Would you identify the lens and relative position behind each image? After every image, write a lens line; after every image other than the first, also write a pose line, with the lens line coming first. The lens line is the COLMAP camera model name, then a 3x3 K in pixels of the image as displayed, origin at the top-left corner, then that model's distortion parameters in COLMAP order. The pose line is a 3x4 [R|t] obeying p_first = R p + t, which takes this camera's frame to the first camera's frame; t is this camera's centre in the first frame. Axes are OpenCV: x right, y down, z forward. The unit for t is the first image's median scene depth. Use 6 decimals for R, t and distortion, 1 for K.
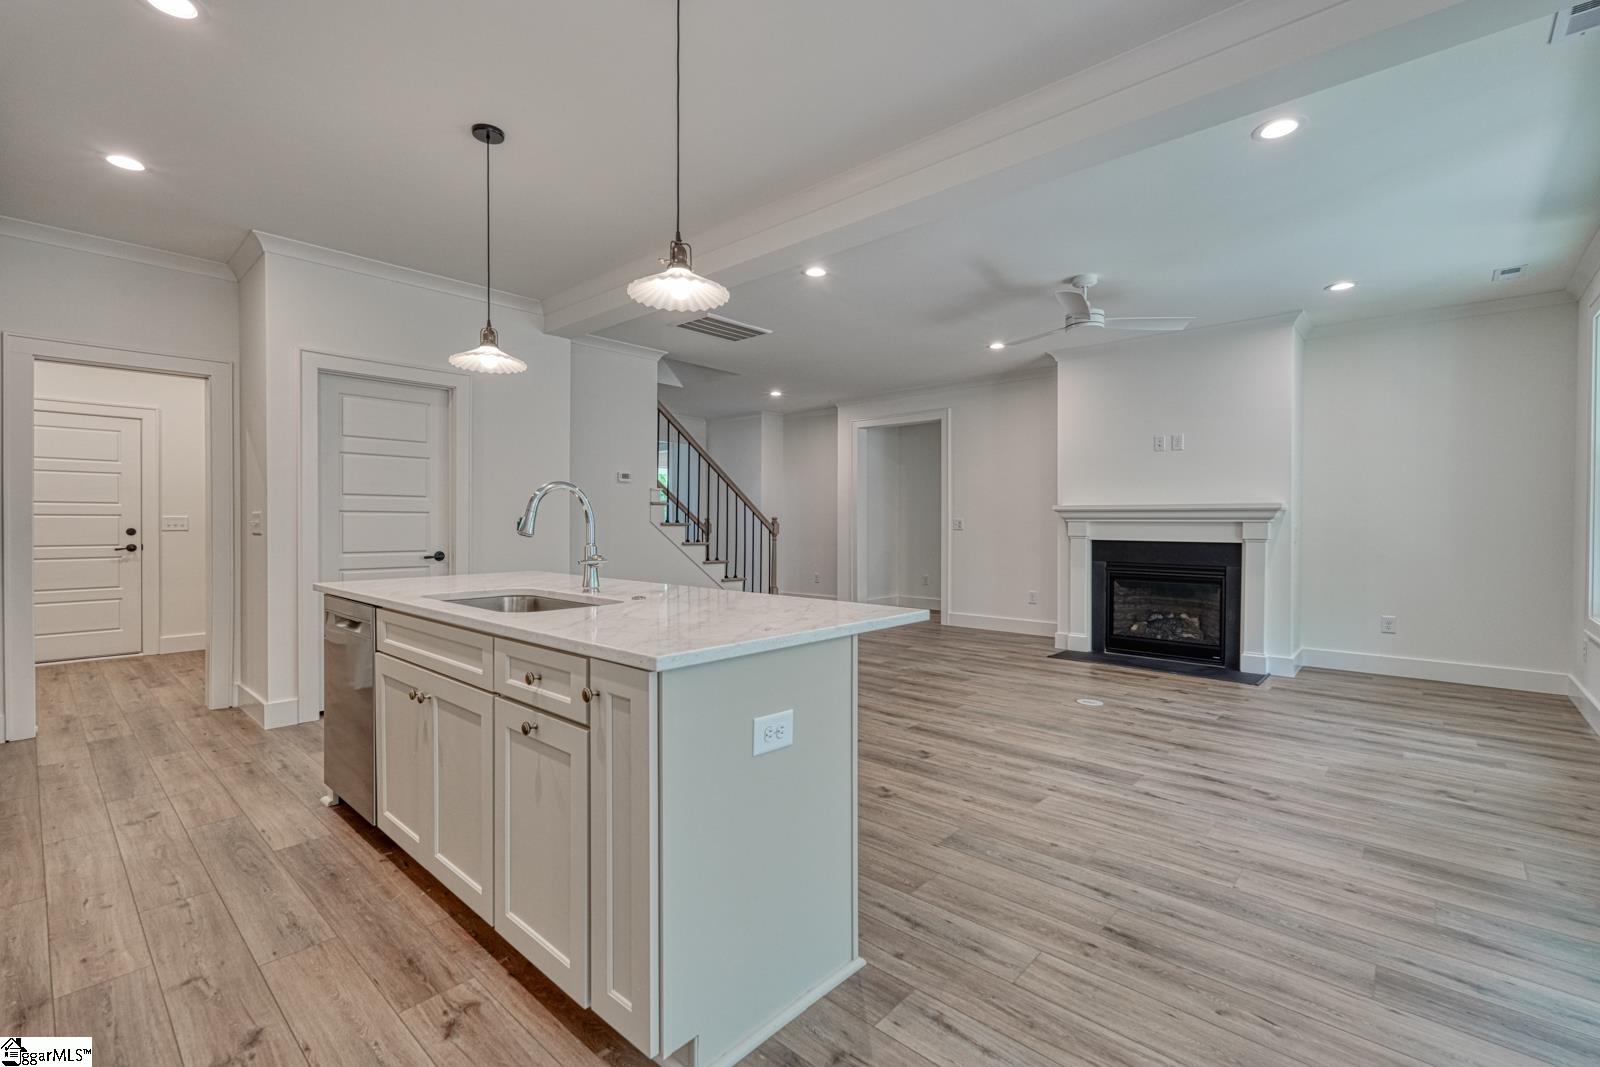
lens RADIAL K [[703.2, 0, 806.8], [0, 703.2, 531.5], [0, 0, 1]] dist [0.002095, 0.000481]
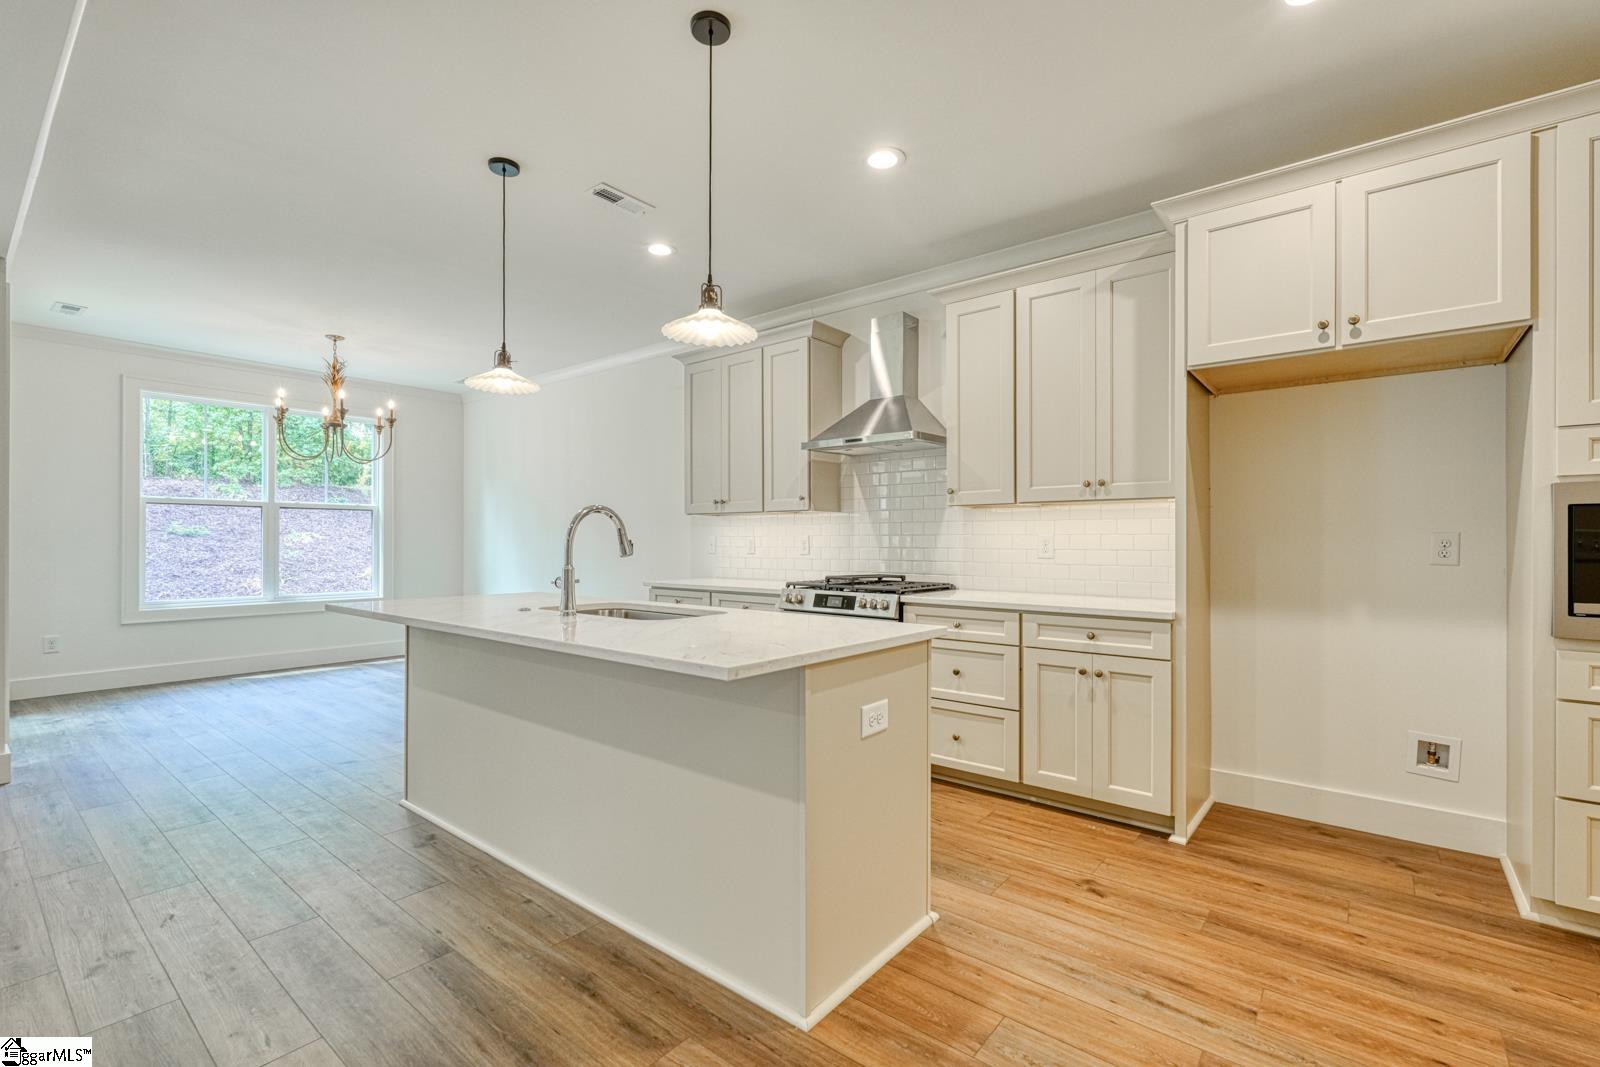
lens RADIAL K [[704.0, 0, 799.6], [0, 704.0, 541.2], [0, 0, 1]] dist [0.002298, 0.000557]
pose [[-0.998769, -0.002968, -0.049508, -0.619782], [-0.003511, 0.999935, 0.010883, -0.030147], [0.049473, 0.011043, -0.998714, 2.135393]]
